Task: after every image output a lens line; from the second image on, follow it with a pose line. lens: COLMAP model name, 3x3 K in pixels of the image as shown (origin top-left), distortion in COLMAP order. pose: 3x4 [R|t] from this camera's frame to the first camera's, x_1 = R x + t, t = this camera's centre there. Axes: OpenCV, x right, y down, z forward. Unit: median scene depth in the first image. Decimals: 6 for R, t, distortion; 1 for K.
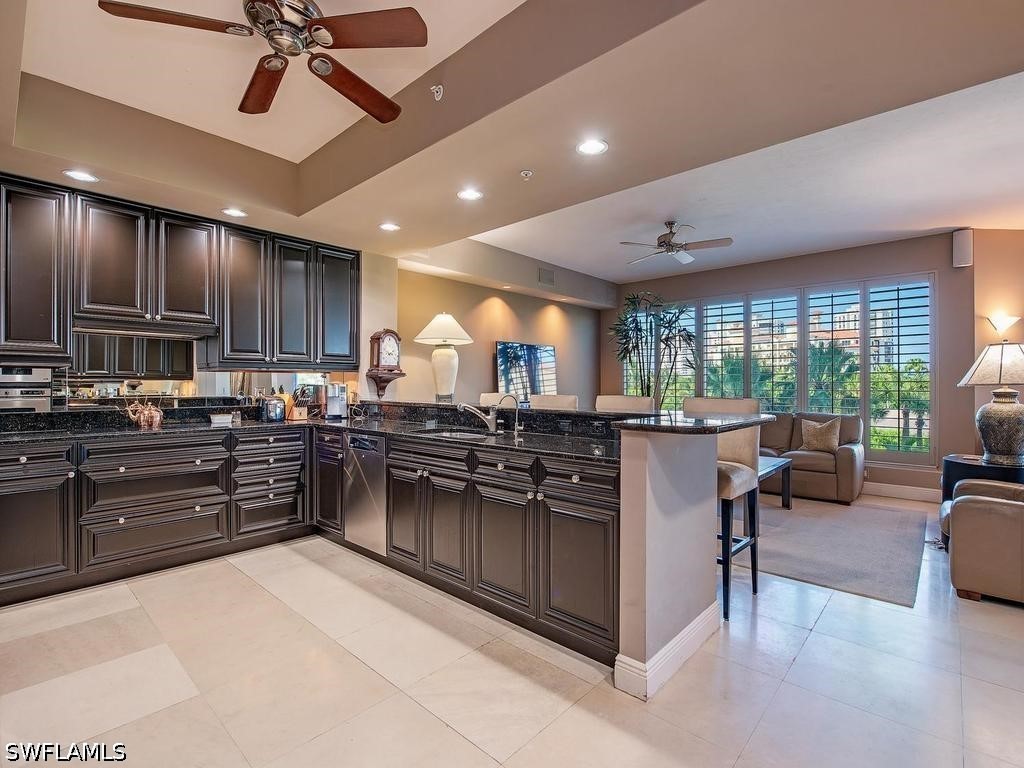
lens RADIAL K [[495.0, 0, 513.0], [0, 495.0, 387.8], [0, 0, 1]] dist [-0.000477, -0.000975]
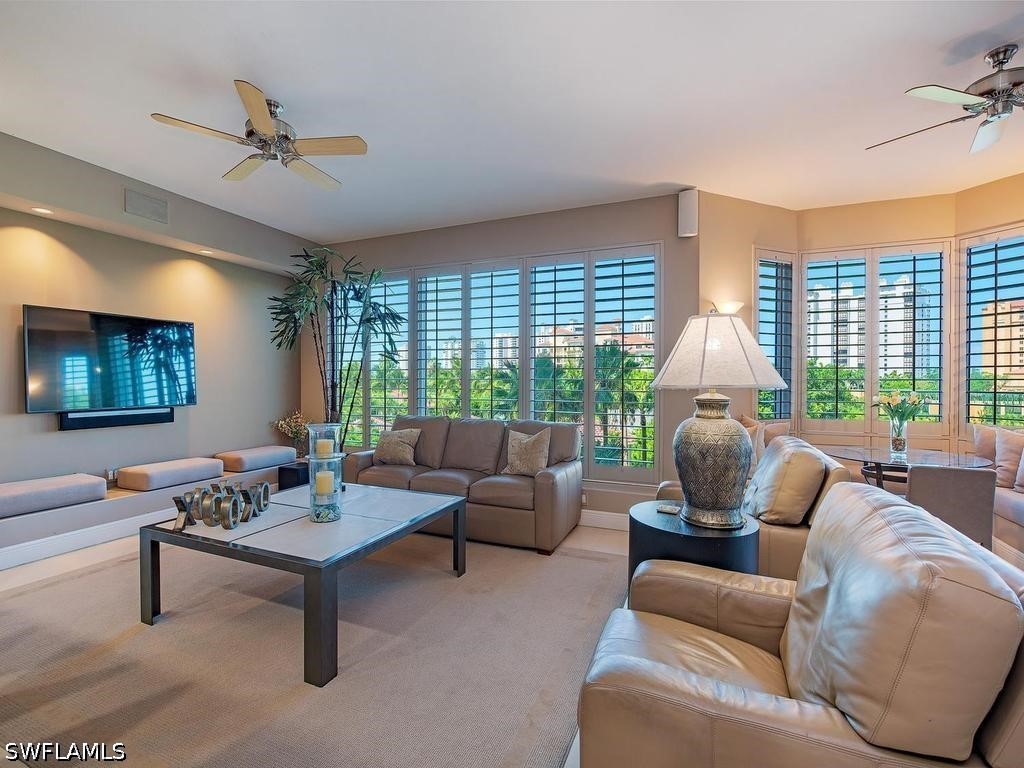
lens RADIAL K [[478.4, 0, 510.7], [0, 478.4, 383.3], [0, 0, 1]] dist [0.015952, -0.000007]
pose [[0.946583, 0.005712, 0.322409, 0.384372], [-0.005876, 0.999983, -0.000466, -0.006155], [-0.322406, -0.001453, 0.946600, 0.352212]]
